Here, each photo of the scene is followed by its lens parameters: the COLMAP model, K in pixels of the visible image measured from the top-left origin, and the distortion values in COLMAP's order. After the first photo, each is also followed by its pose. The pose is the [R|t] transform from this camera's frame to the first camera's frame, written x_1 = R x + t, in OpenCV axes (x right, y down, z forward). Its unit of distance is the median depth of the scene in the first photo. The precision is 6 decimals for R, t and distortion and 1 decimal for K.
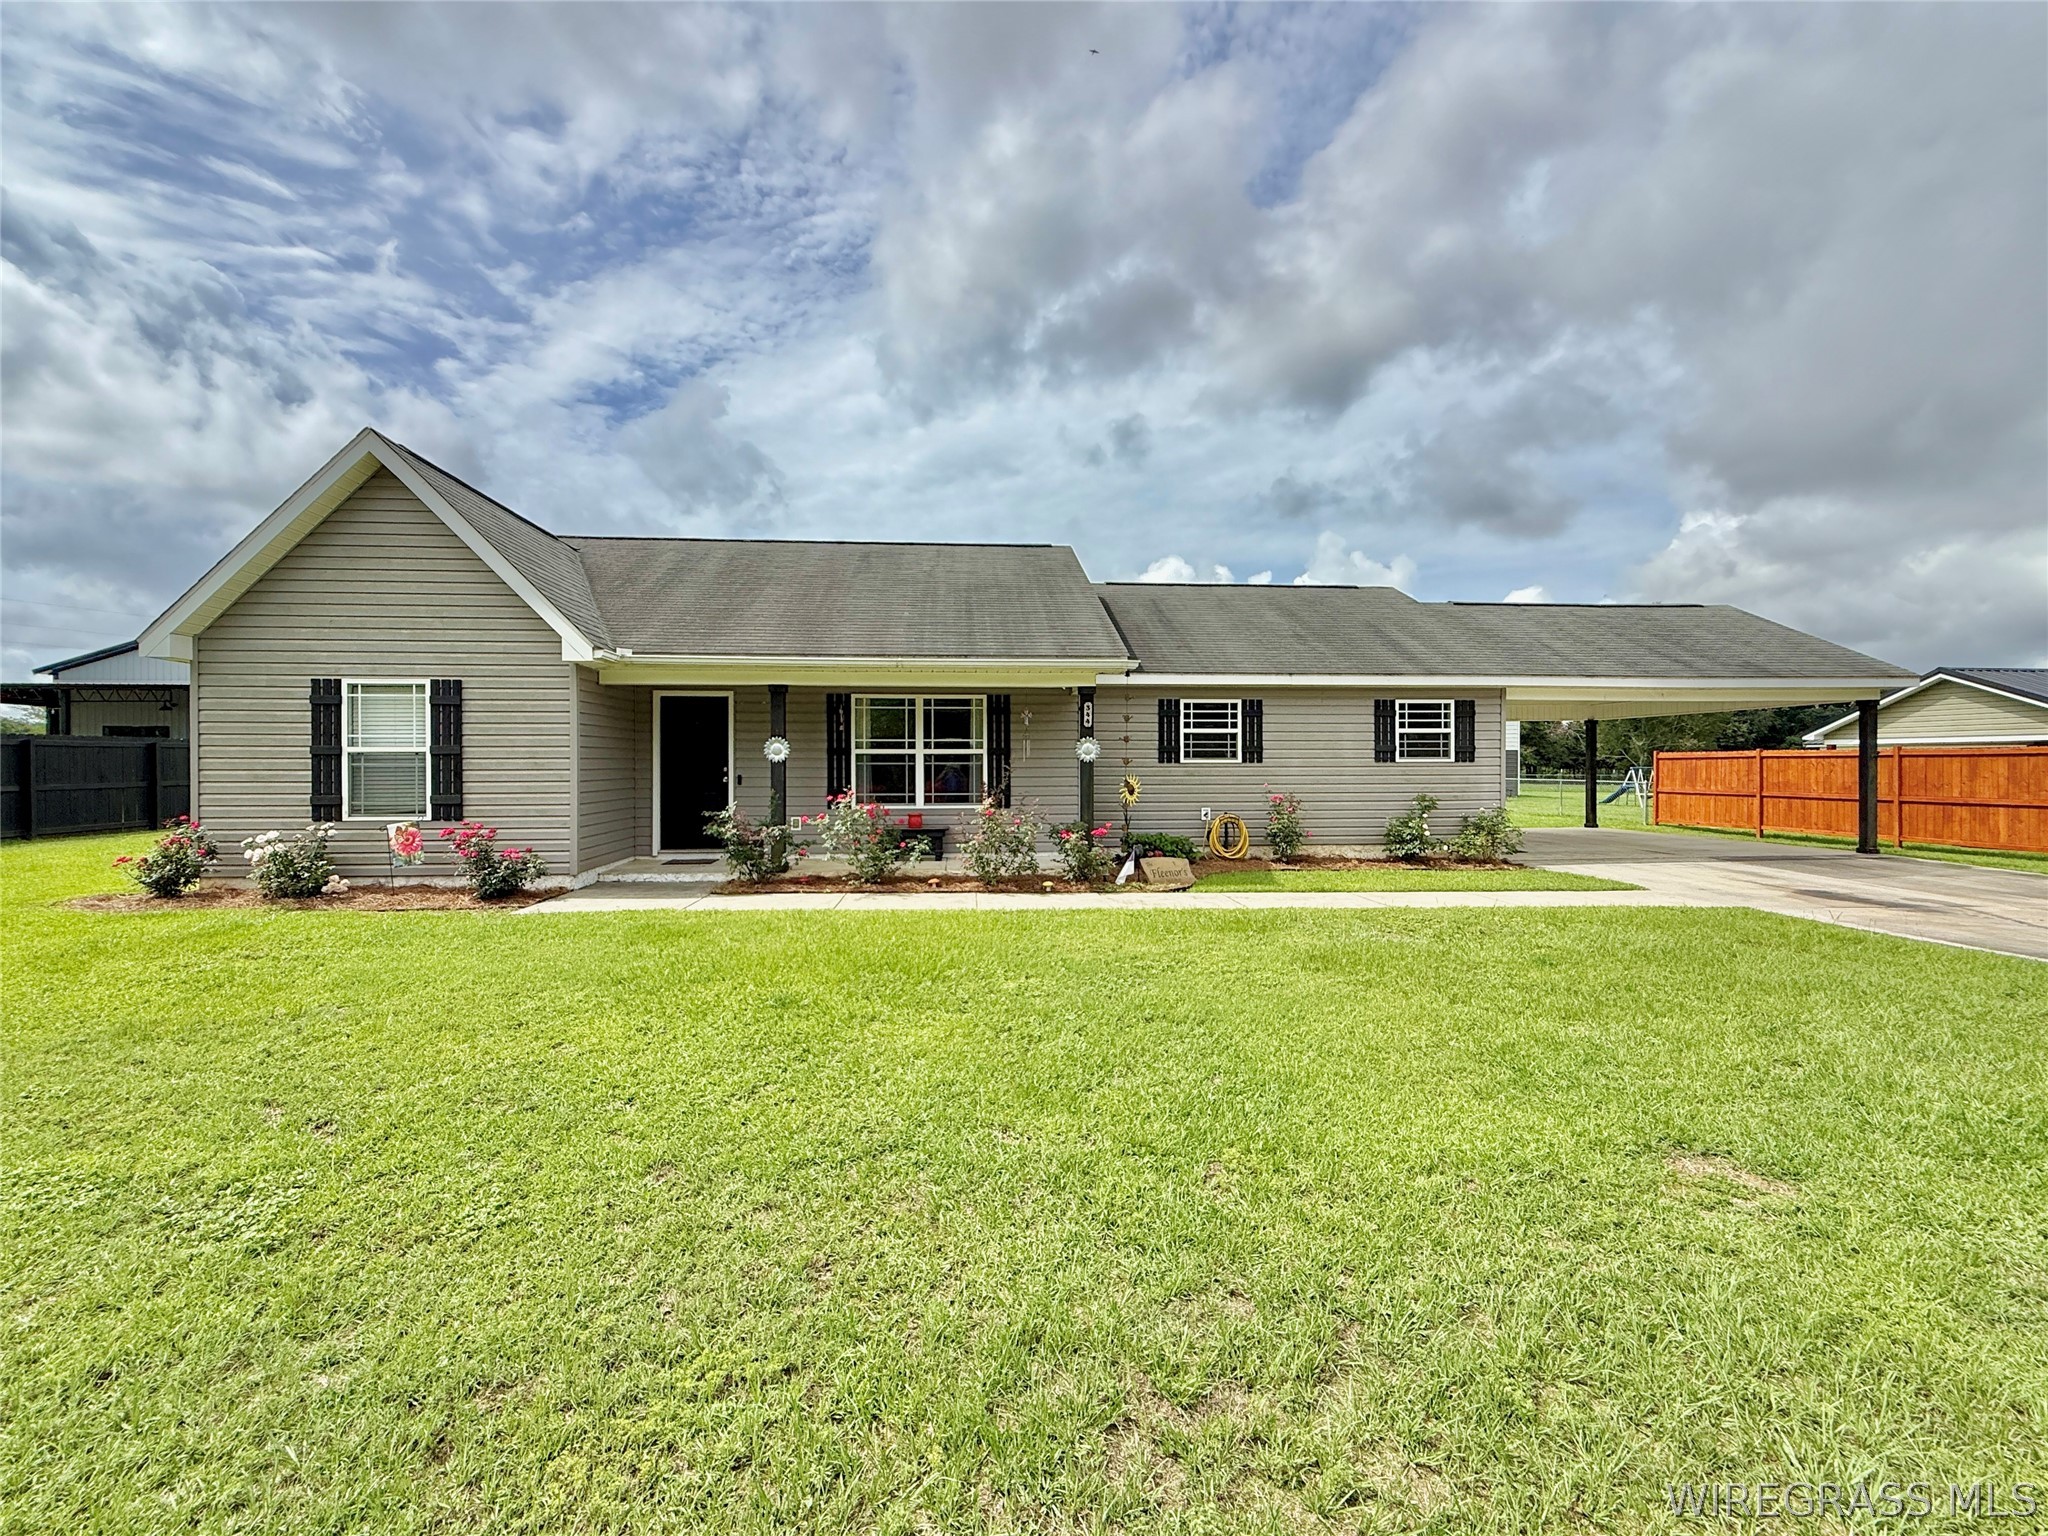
lens RADIAL K [[866.8, 0, 1024.0], [0, 866.8, 768.0], [0, 0, 1]] dist [-0.002489, 0.000173]
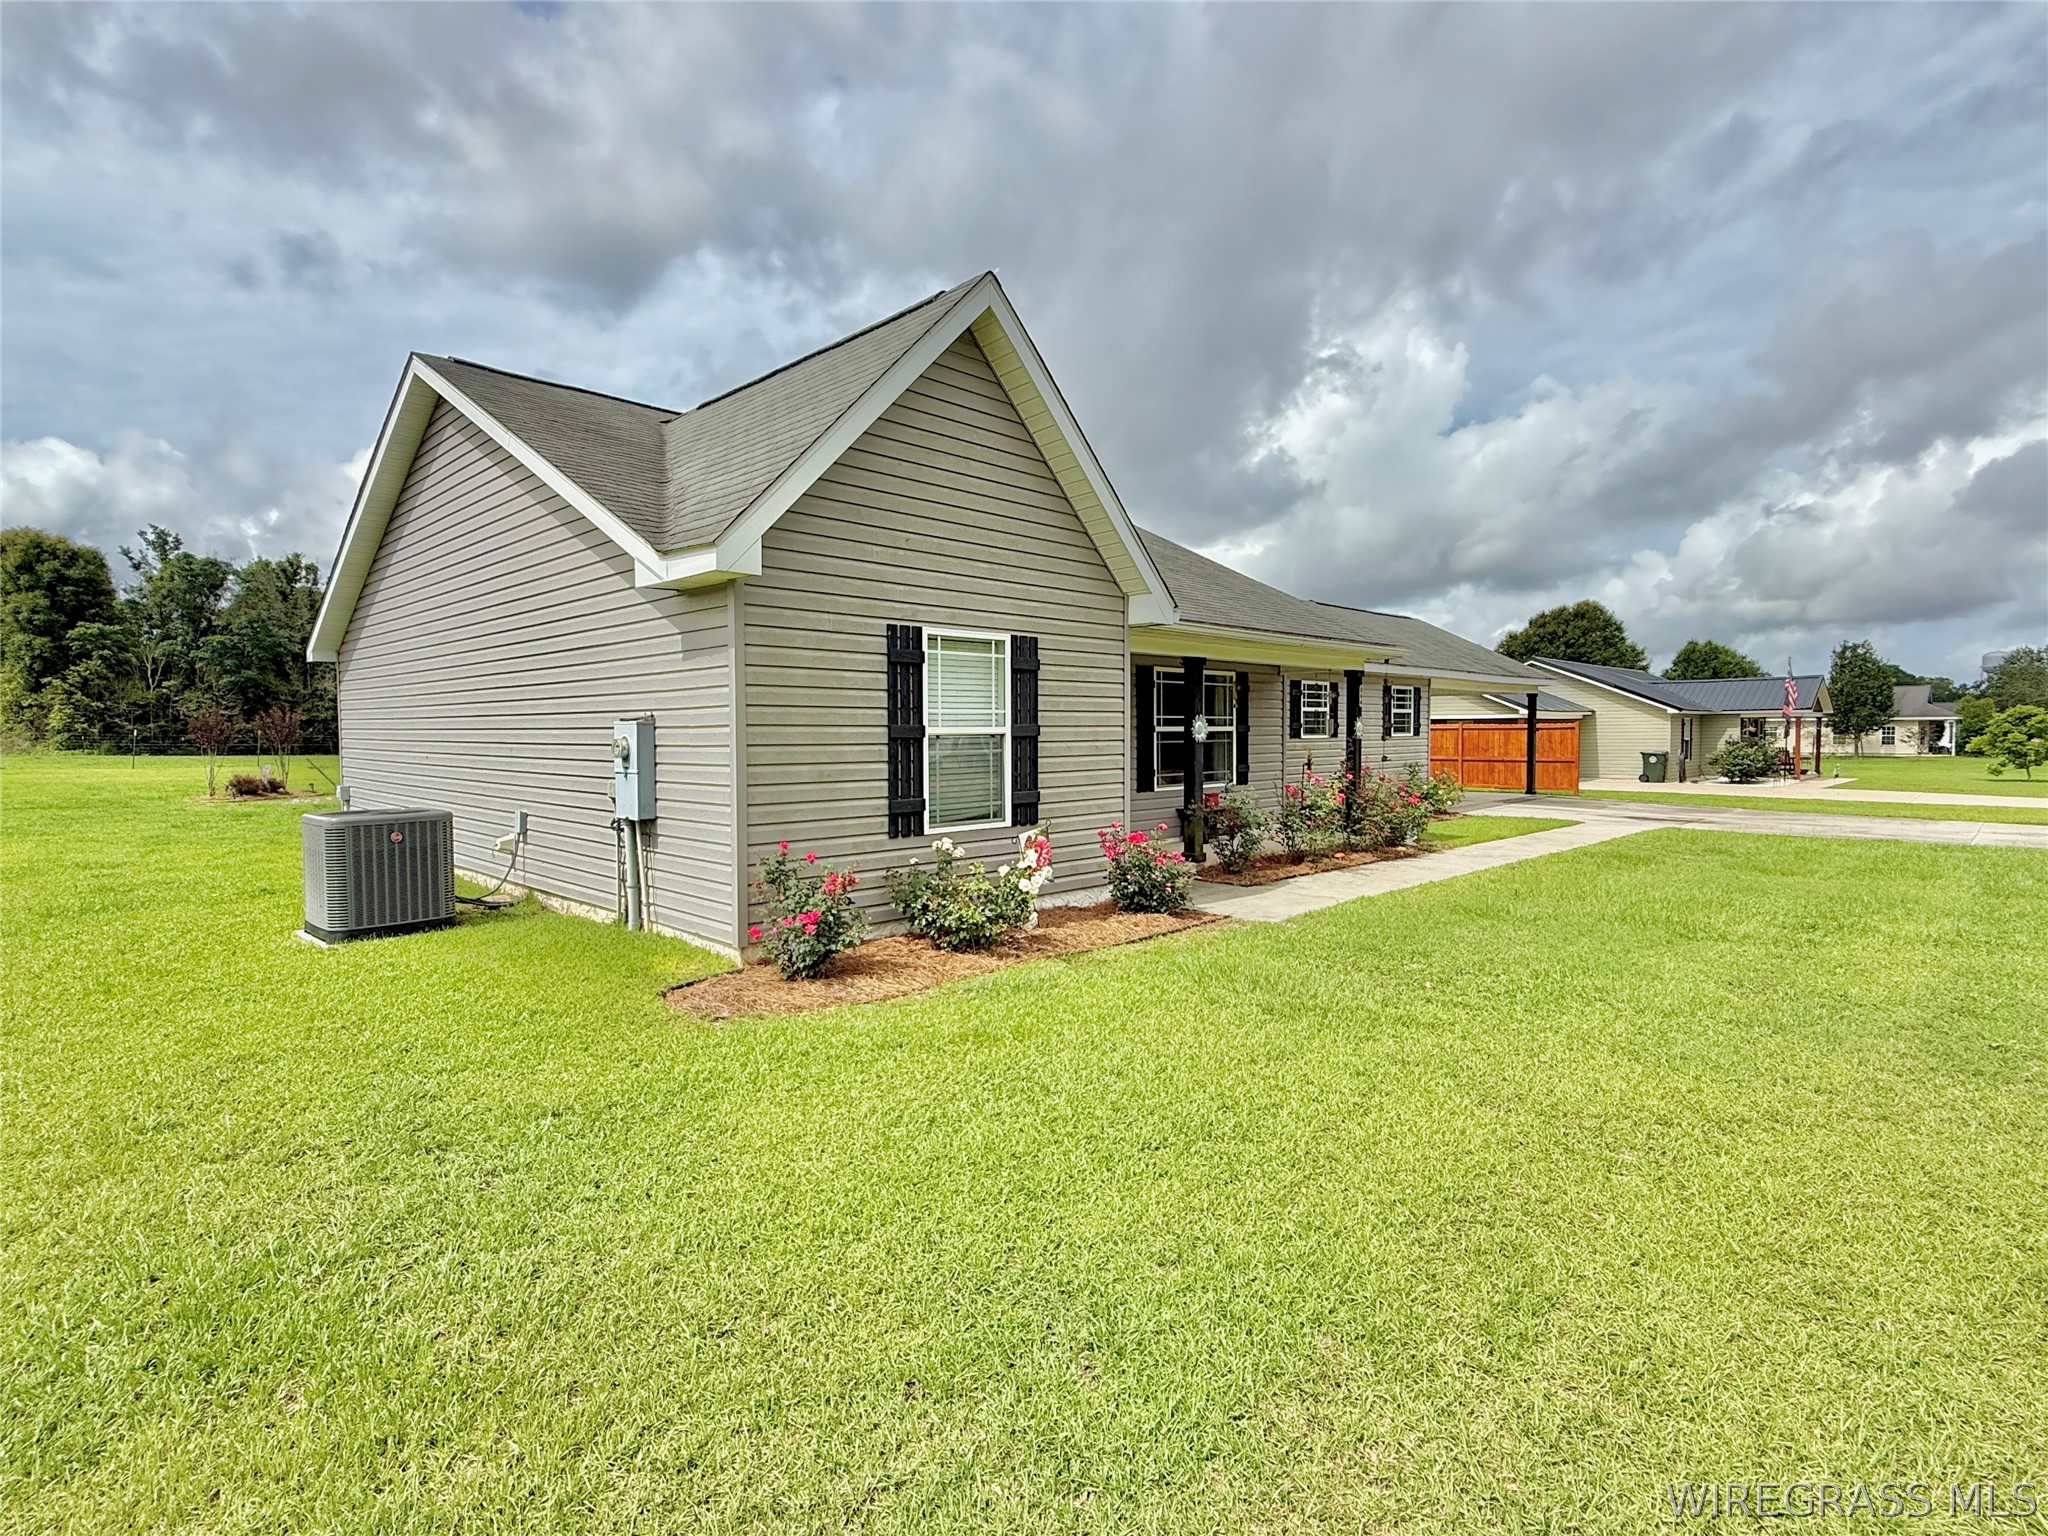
lens RADIAL K [[1048.9, 0, 1028.0], [0, 1048.9, 806.0], [0, 0, 1]] dist [-0.001147, -0.016835]
pose [[0.747160, -0.053375, 0.662498, -1.040987], [0.015326, 0.997889, 0.063112, -0.010580], [-0.664468, -0.037001, 0.746400, 0.262119]]
